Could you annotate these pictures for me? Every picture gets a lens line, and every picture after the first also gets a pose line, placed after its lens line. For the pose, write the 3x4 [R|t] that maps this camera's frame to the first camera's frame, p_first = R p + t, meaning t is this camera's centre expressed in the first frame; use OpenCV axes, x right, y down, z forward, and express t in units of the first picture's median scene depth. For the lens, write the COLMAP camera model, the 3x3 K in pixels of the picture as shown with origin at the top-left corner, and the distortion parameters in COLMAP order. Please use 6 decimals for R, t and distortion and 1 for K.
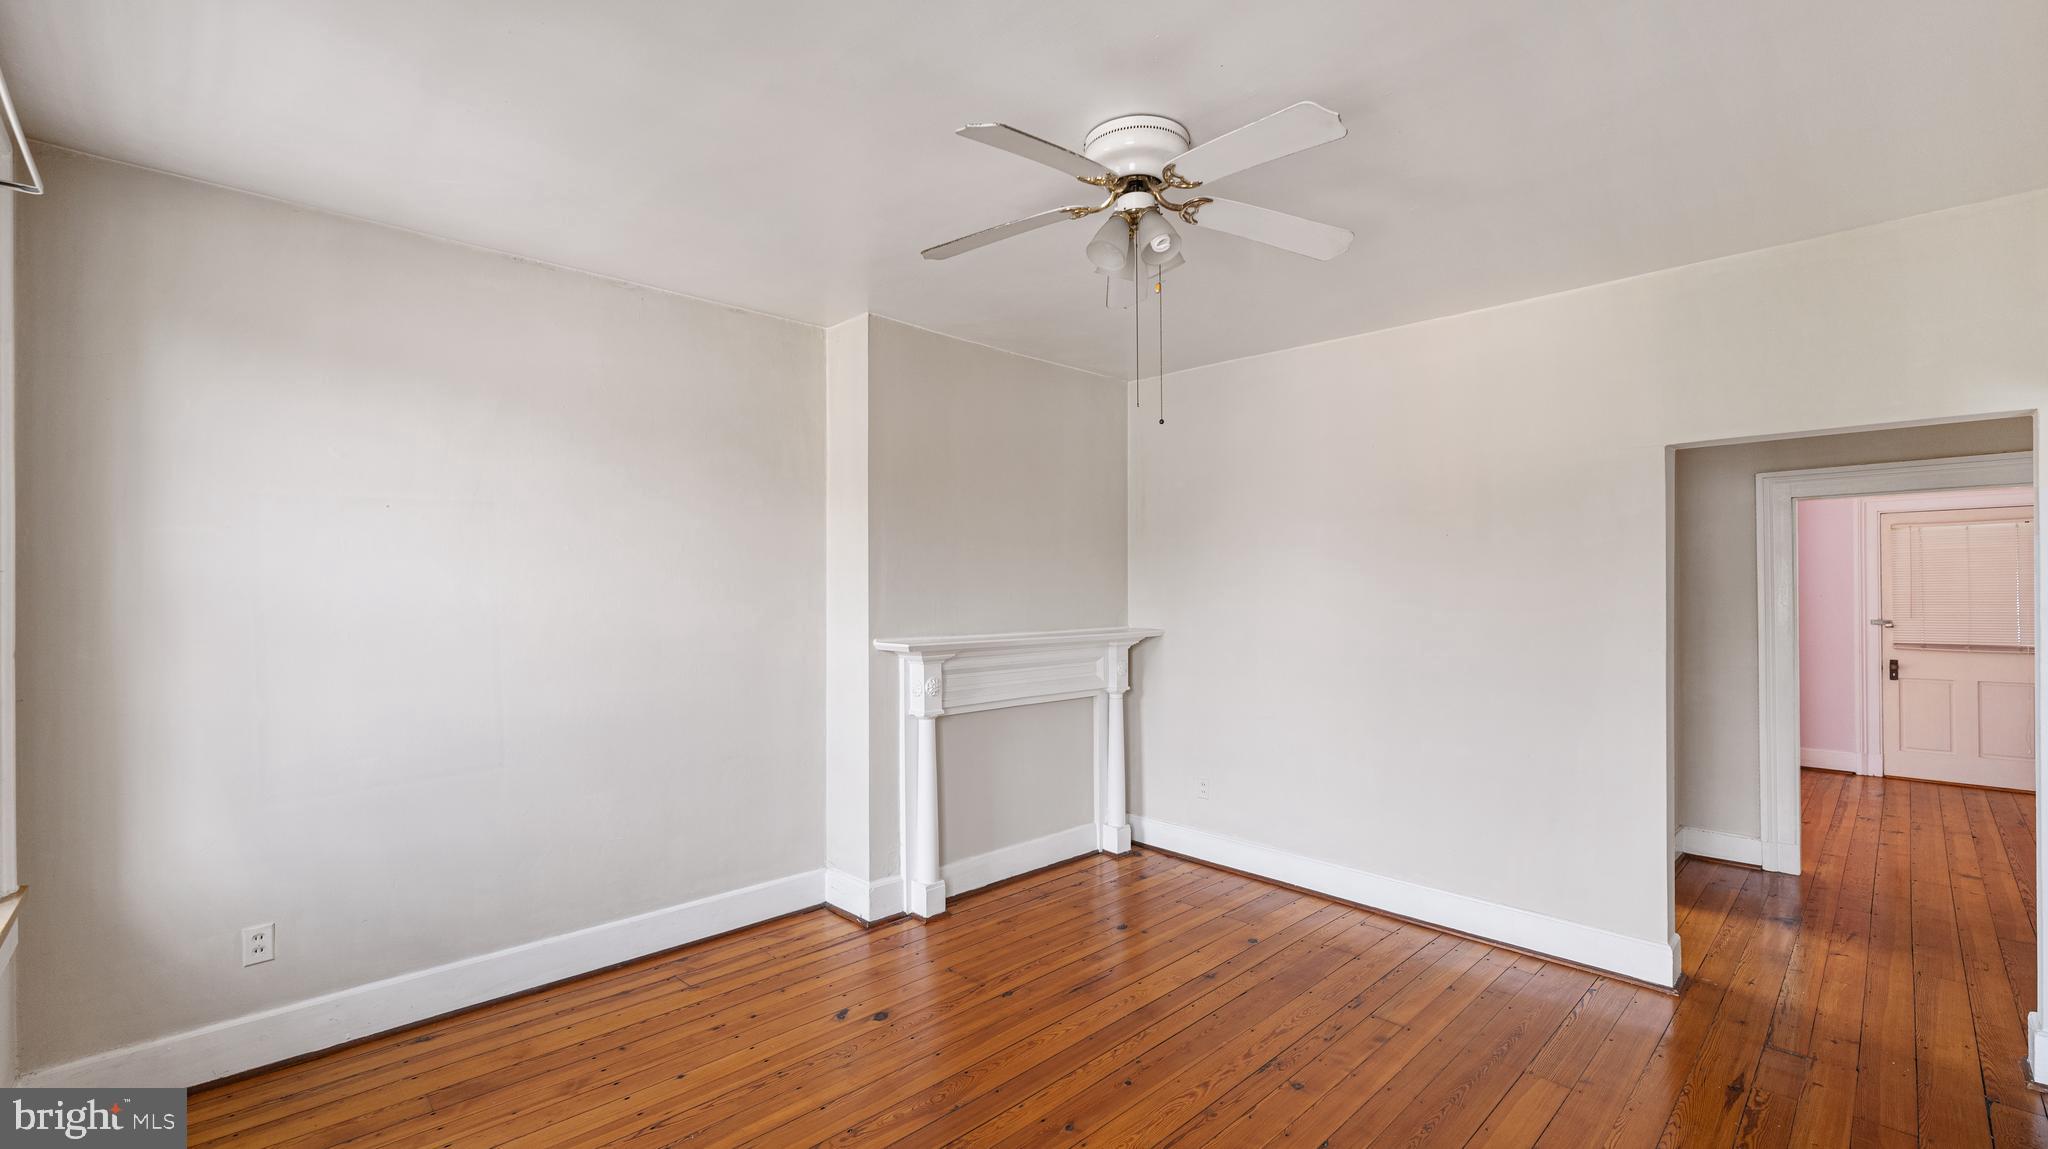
lens RADIAL K [[856.2, 0, 1022.0], [0, 856.2, 583.2], [0, 0, 1]] dist [0.000792, -0.000171]
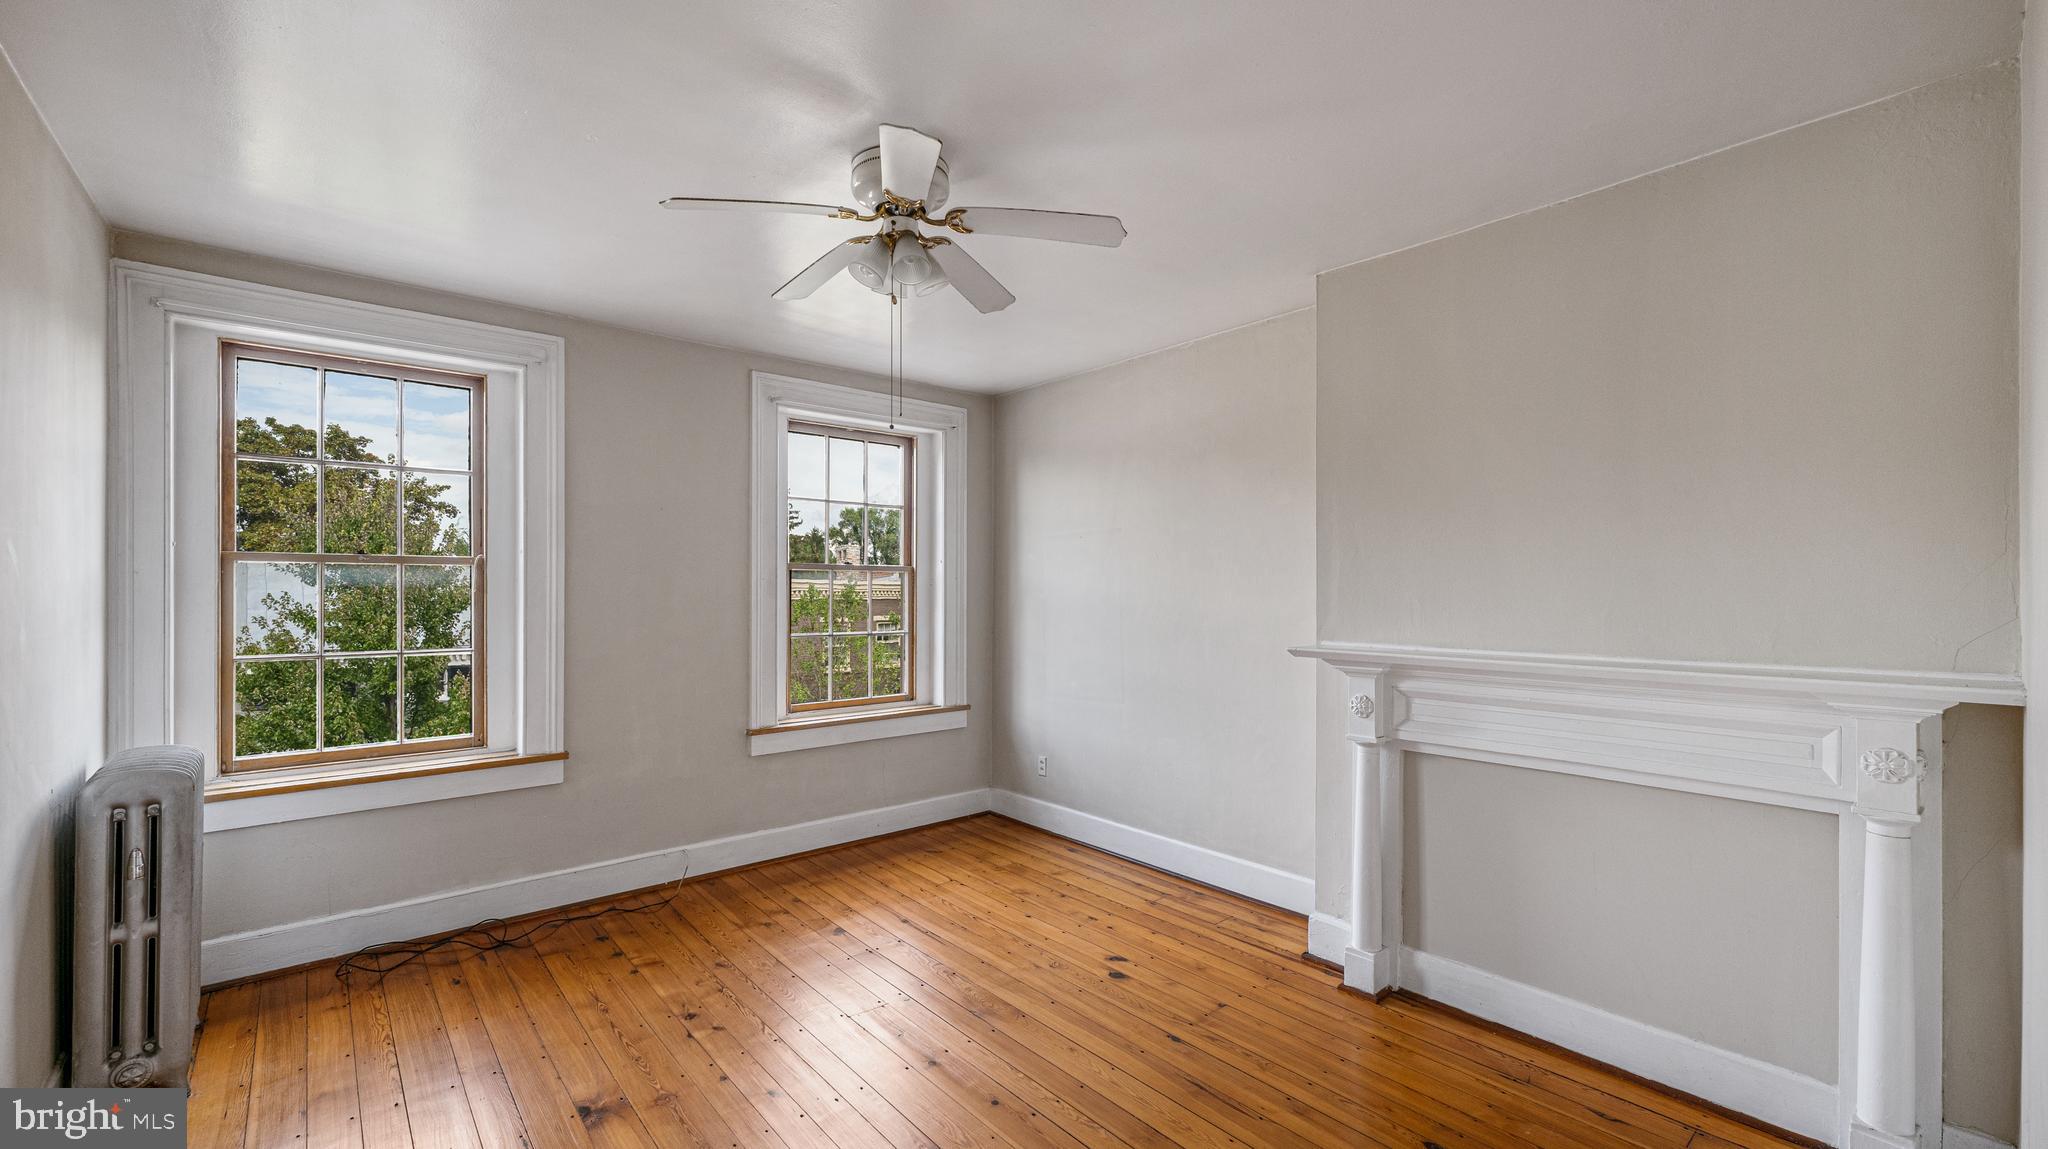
lens RADIAL K [[825.4, 0, 1020.1], [0, 825.4, 581.9], [0, 0, 1]] dist [-0.001843, -0.000524]
pose [[-0.056110, -0.008916, -0.998385, 0.848155], [0.002916, 0.999954, -0.009094, 0.012708], [0.998420, -0.003422, -0.056082, 0.887186]]
